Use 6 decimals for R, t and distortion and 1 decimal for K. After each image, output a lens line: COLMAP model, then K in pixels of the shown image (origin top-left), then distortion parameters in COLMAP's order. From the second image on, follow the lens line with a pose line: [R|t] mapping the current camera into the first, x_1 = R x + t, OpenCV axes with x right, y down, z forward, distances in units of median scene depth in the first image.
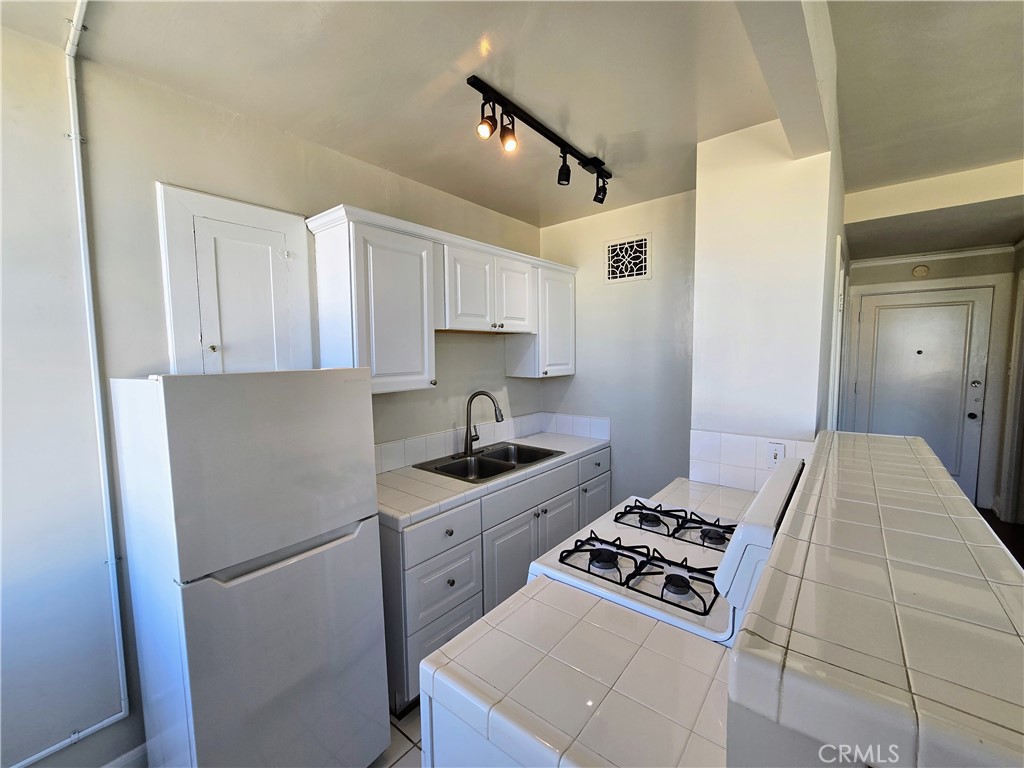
lens RADIAL K [[421.6, 0, 515.0], [0, 421.6, 385.9], [0, 0, 1]] dist [-0.005151, 0.001076]
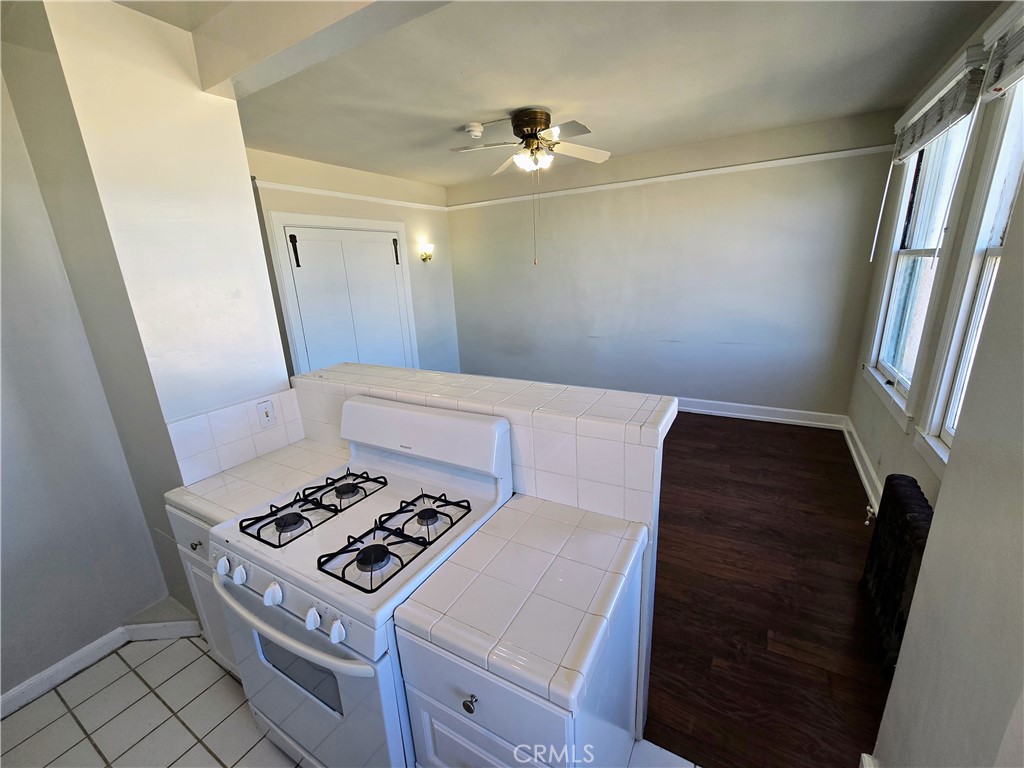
lens RADIAL K [[421.6, 0, 515.2], [0, 421.6, 385.4], [0, 0, 1]] dist [-0.005151, 0.001076]
pose [[-0.157150, -0.251824, 0.954929, -0.327356], [0.125748, 0.953970, 0.272265, -0.076482], [-0.979536, 0.162867, -0.118250, 0.413016]]
